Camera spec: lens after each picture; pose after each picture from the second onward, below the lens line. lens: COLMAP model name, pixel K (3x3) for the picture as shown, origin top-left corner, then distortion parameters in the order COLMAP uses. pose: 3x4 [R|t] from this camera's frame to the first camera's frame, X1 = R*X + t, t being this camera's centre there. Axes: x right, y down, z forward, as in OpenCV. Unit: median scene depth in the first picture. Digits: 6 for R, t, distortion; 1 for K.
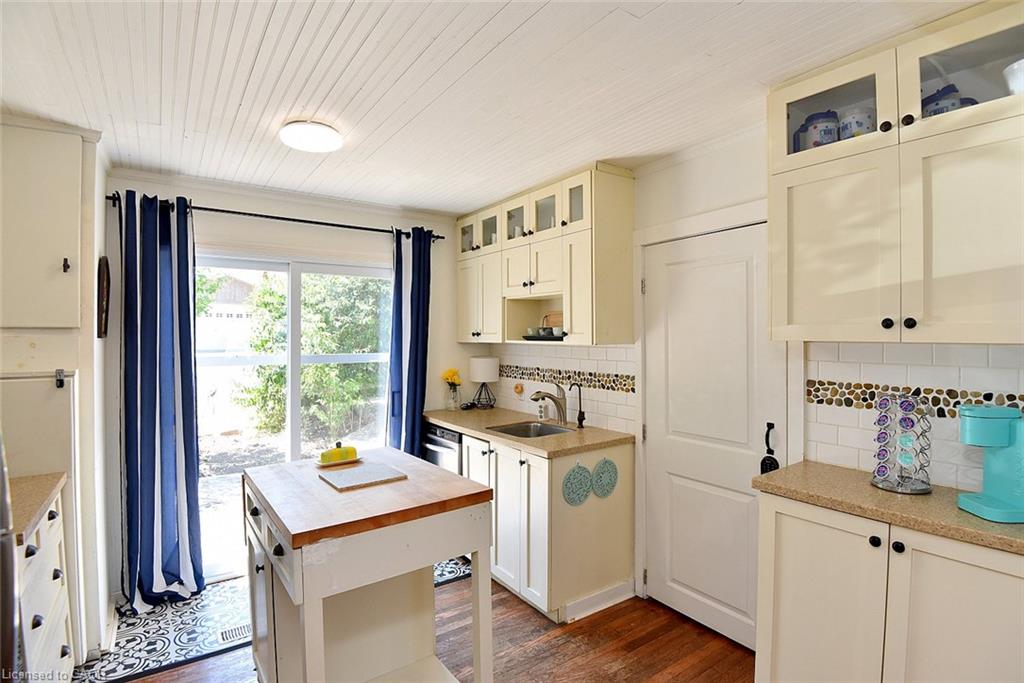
lens RADIAL K [[497.2, 0, 515.2], [0, 497.2, 337.8], [0, 0, 1]] dist [0.000215, -0.030147]
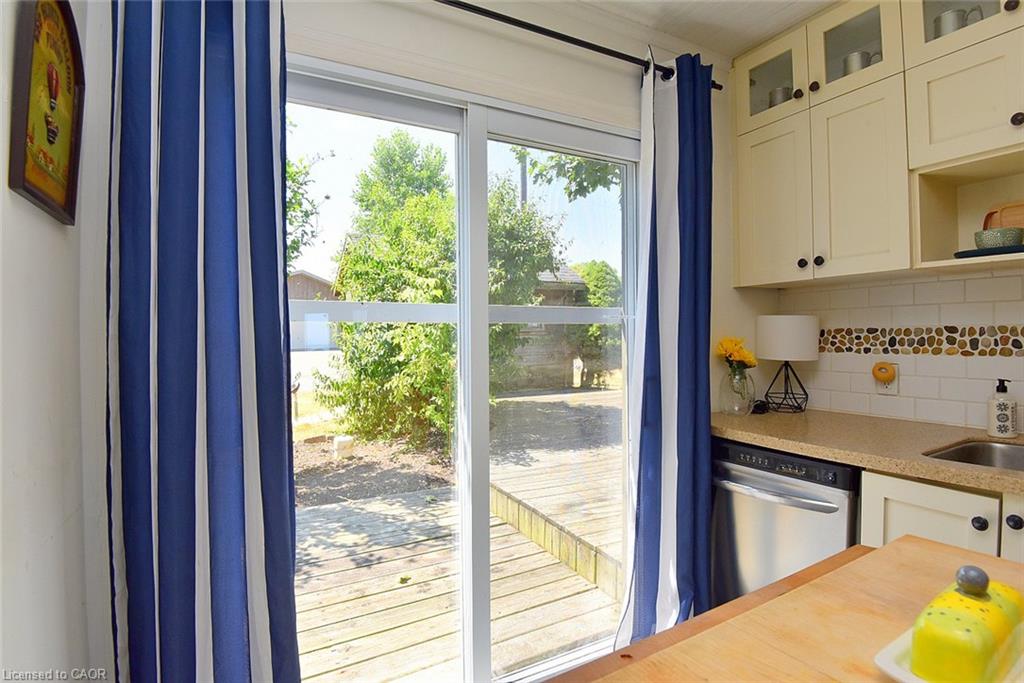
lens RADIAL K [[505.3, 0, 512.0], [0, 505.3, 341.5], [0, 0, 1]] dist [-0.043273, -0.000391]
pose [[0.992328, -0.007804, -0.123387, -0.379967], [0.008304, 0.999959, 0.003541, 0.082253], [0.123354, -0.004539, 0.992352, 0.567652]]
